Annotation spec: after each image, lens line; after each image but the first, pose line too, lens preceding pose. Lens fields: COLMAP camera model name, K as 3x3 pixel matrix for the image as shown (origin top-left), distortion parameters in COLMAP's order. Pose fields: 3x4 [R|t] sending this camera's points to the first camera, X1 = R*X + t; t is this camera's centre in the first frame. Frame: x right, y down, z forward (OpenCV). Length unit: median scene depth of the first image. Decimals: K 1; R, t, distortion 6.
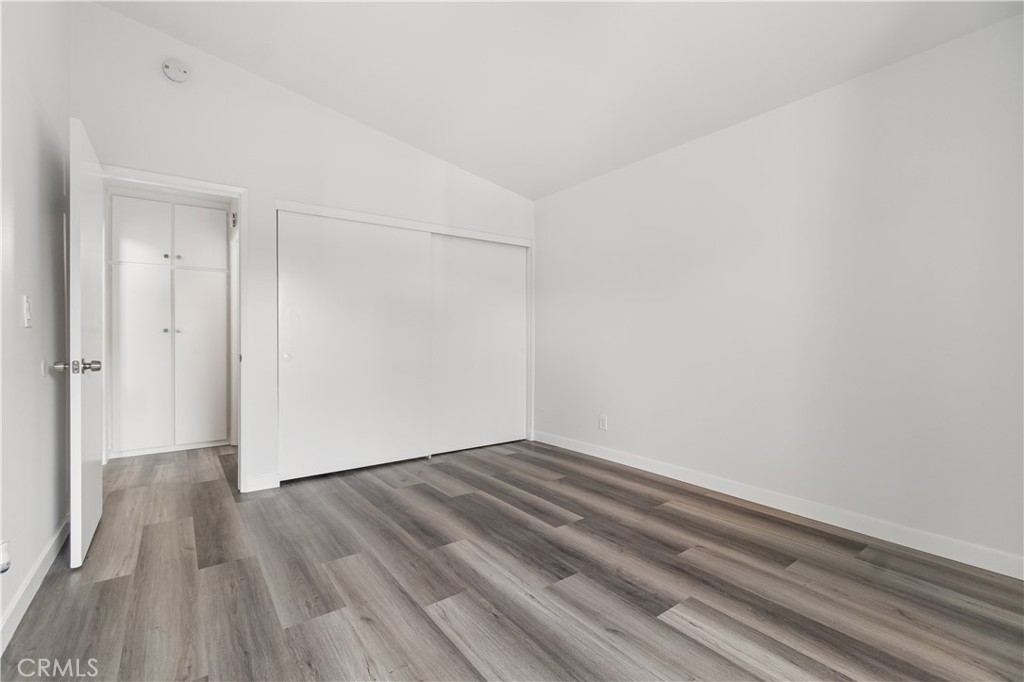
lens RADIAL K [[447.0, 0, 511.7], [0, 447.0, 340.5], [0, 0, 1]] dist [0.000800, 0.000171]
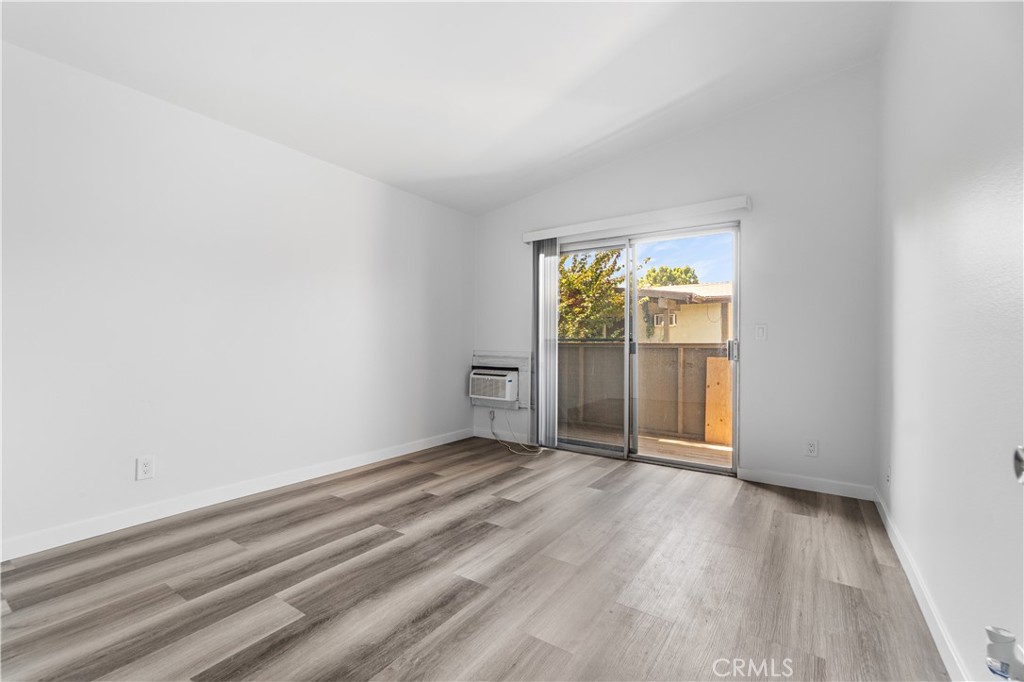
lens RADIAL K [[447.0, 0, 518.6], [0, 447.0, 340.4], [0, 0, 1]] dist [0.000800, 0.000171]
pose [[-0.342588, 0.001473, 0.939485, -0.851031], [-0.003079, 0.999992, -0.002691, 0.007391], [-0.939481, -0.003814, -0.342581, 1.064599]]
